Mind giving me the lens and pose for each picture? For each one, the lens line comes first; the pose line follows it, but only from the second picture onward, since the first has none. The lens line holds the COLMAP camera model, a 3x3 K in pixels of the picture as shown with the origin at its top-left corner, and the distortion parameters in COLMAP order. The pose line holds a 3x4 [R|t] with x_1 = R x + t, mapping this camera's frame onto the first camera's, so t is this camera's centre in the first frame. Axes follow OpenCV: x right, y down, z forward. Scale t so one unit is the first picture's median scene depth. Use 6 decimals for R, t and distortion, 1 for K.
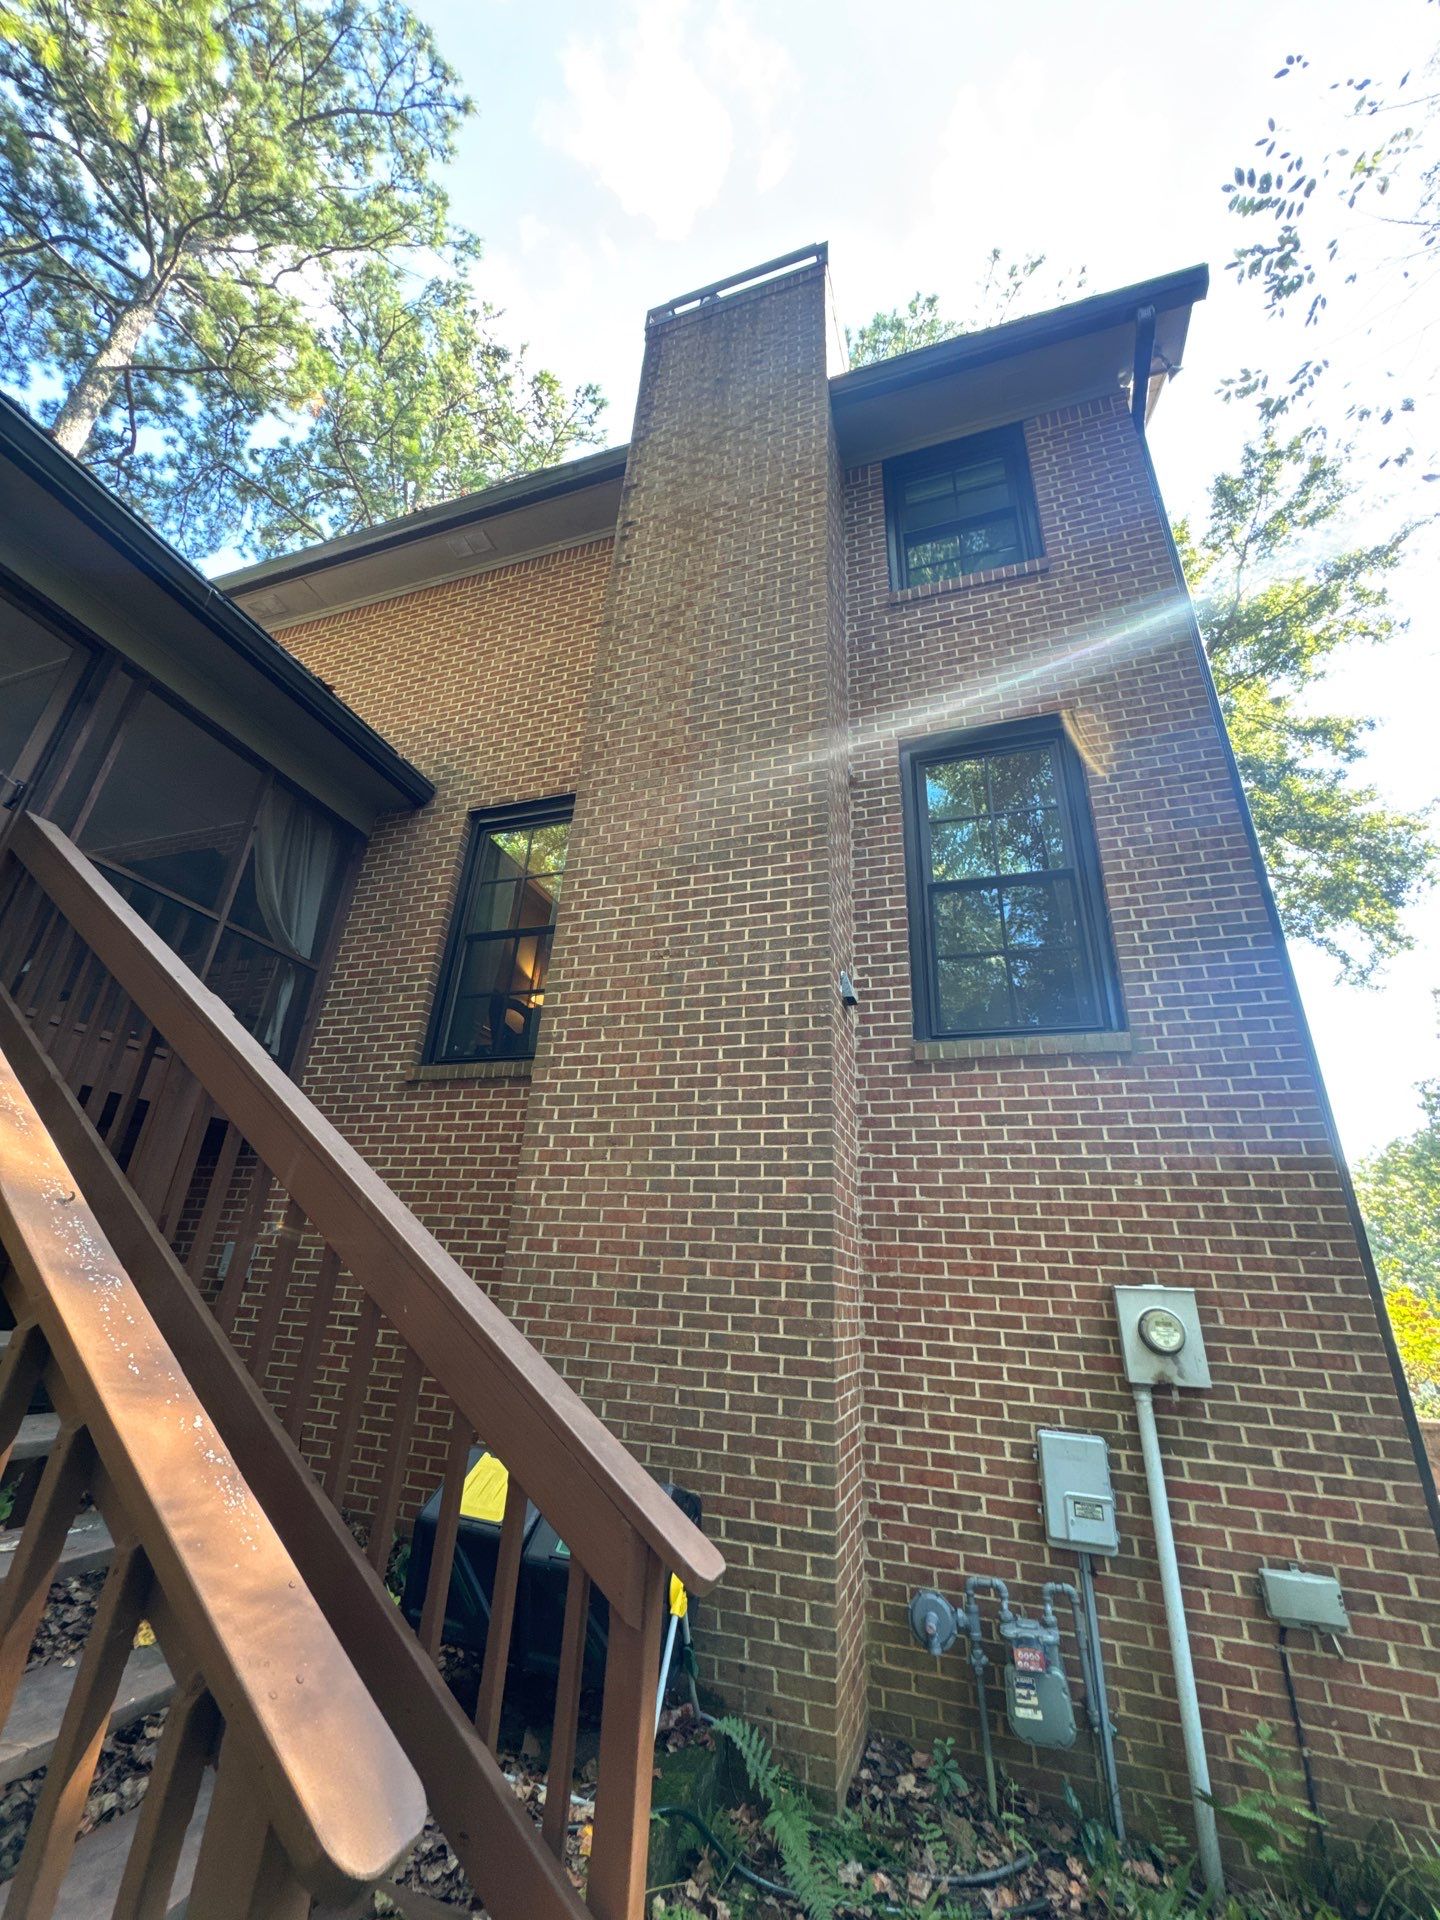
lens RADIAL K [[769.7, 0, 720.0], [0, 769.7, 960.0], [0, 0, 1]] dist [0.004463, -0.005689]
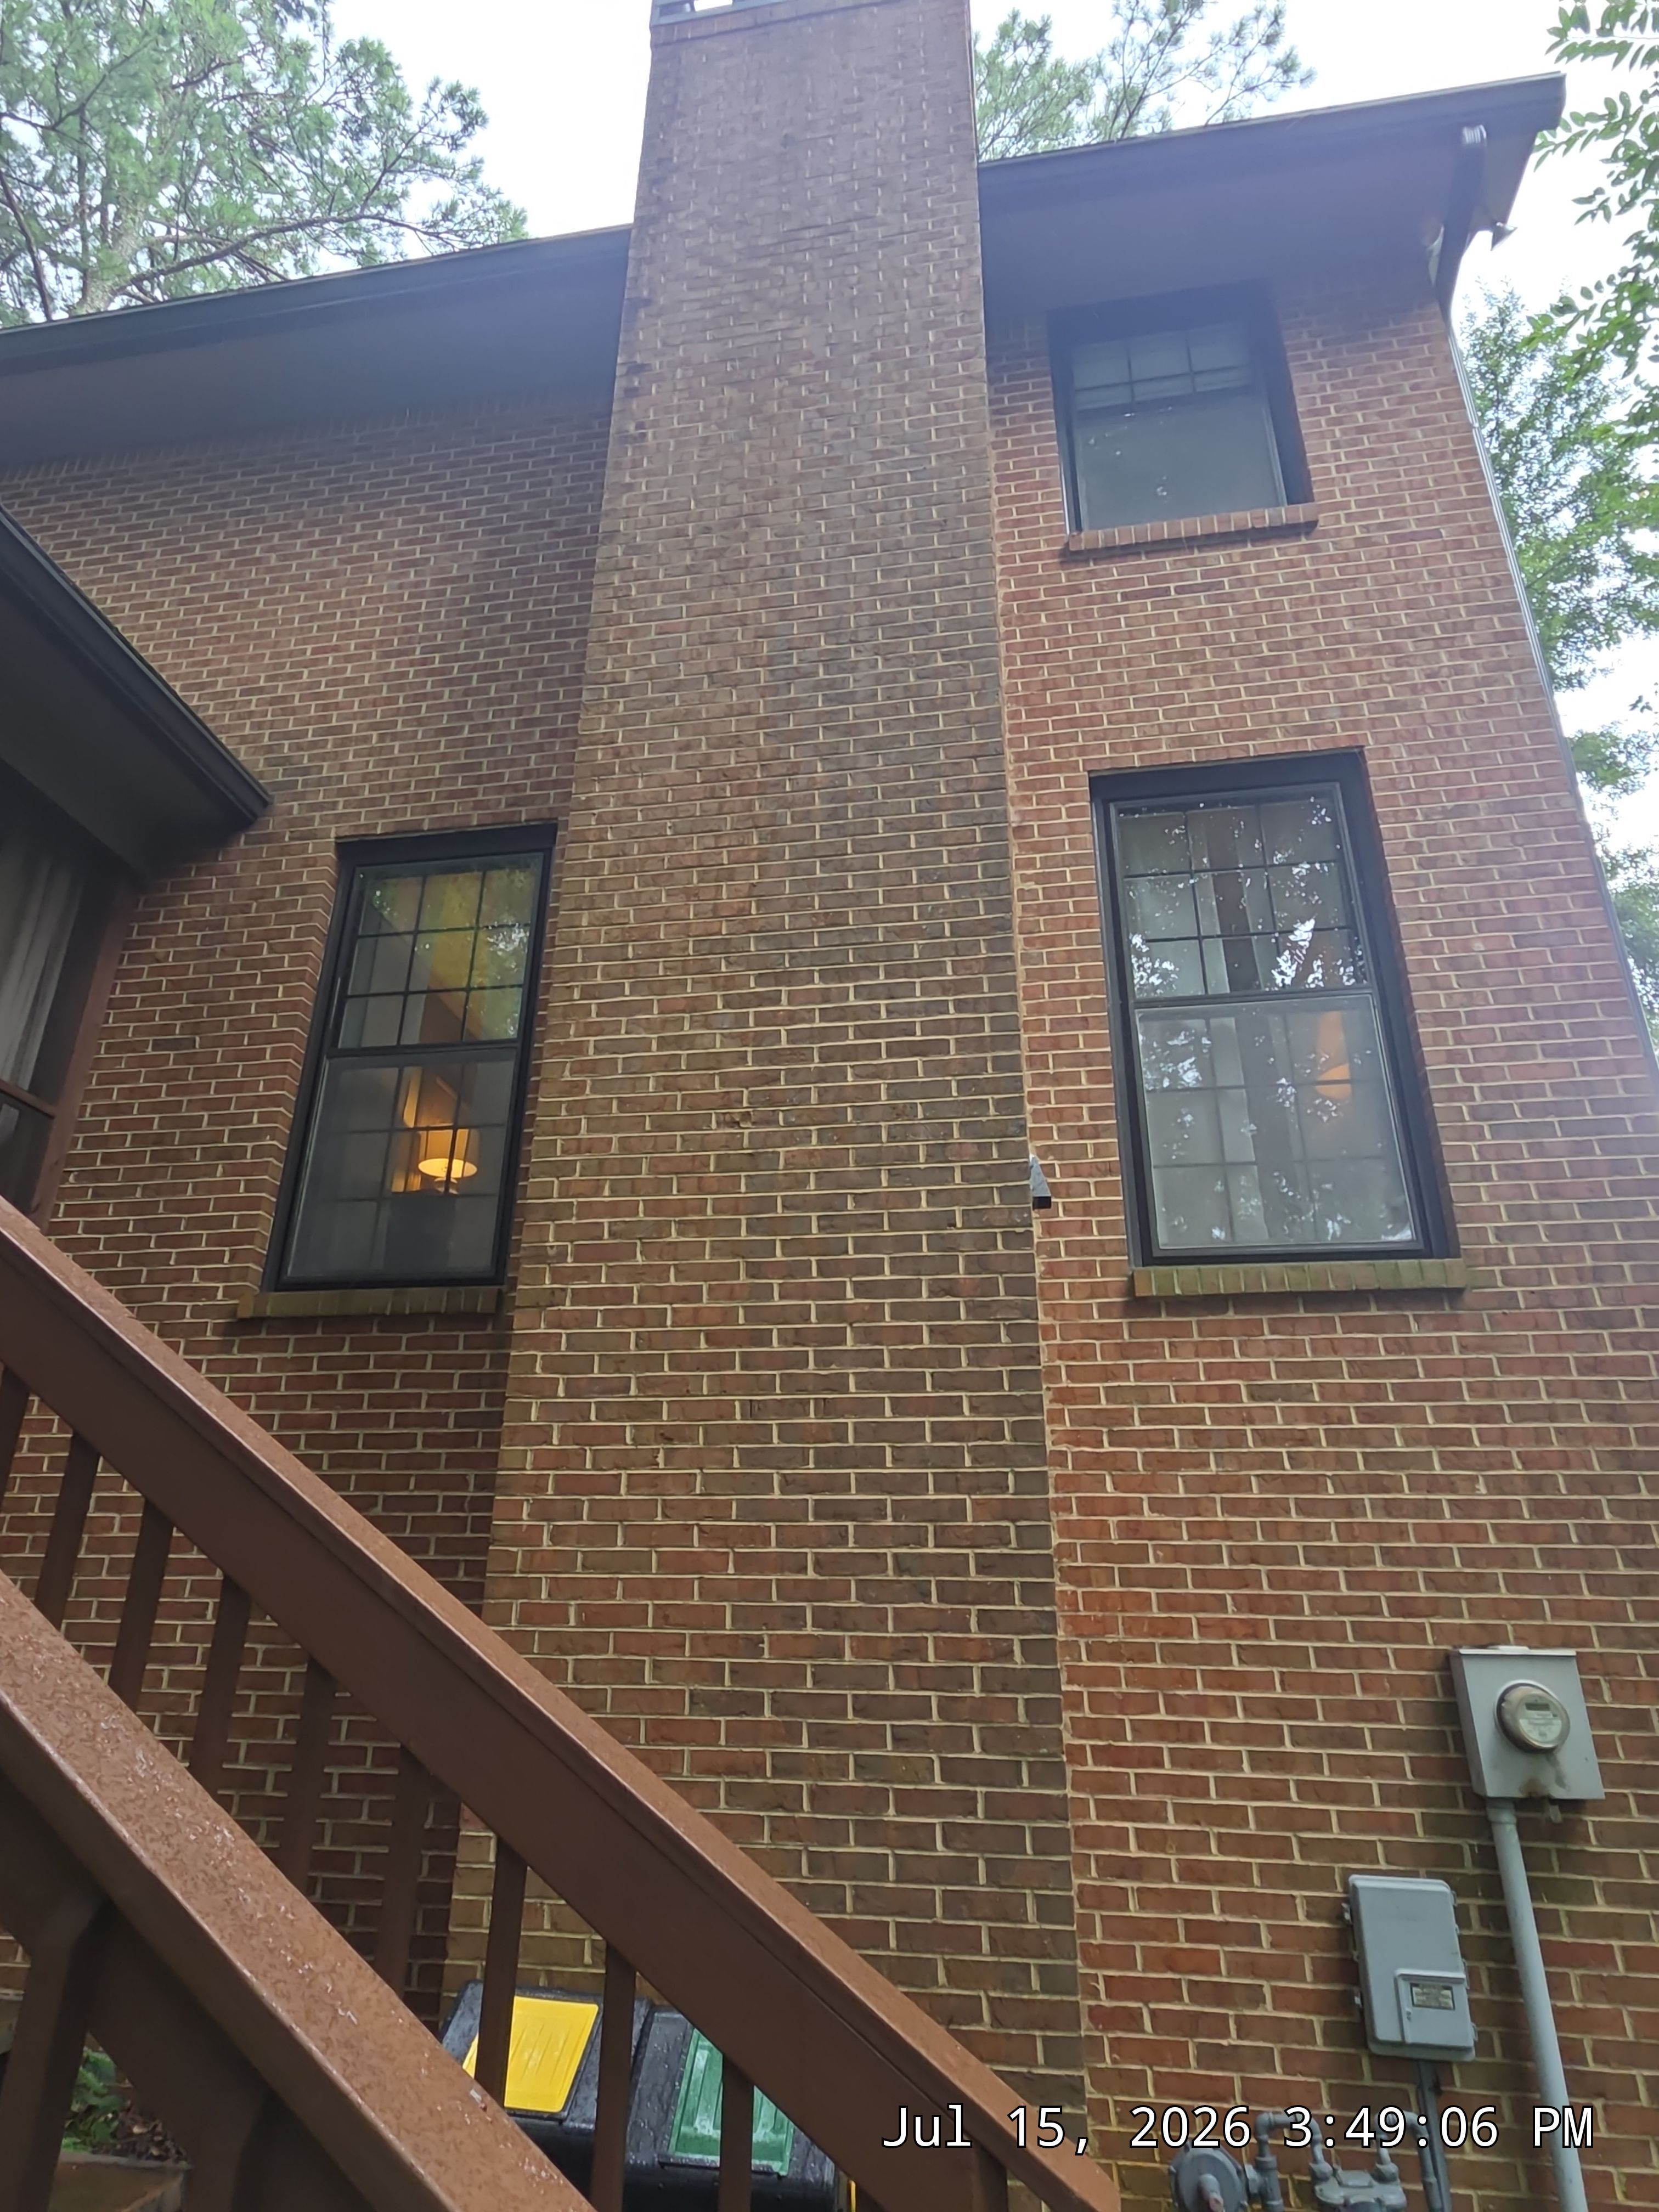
lens RADIAL K [[1256.4, 0, 823.4], [0, 1256.4, 1101.1], [0, 0, 1]] dist [0.020826, -0.014127]
pose [[0.987078, 0.025379, 0.158219, -0.180314], [-0.028544, 0.999435, 0.017764, -0.044500], [-0.157679, -0.022050, 0.987244, 0.021589]]
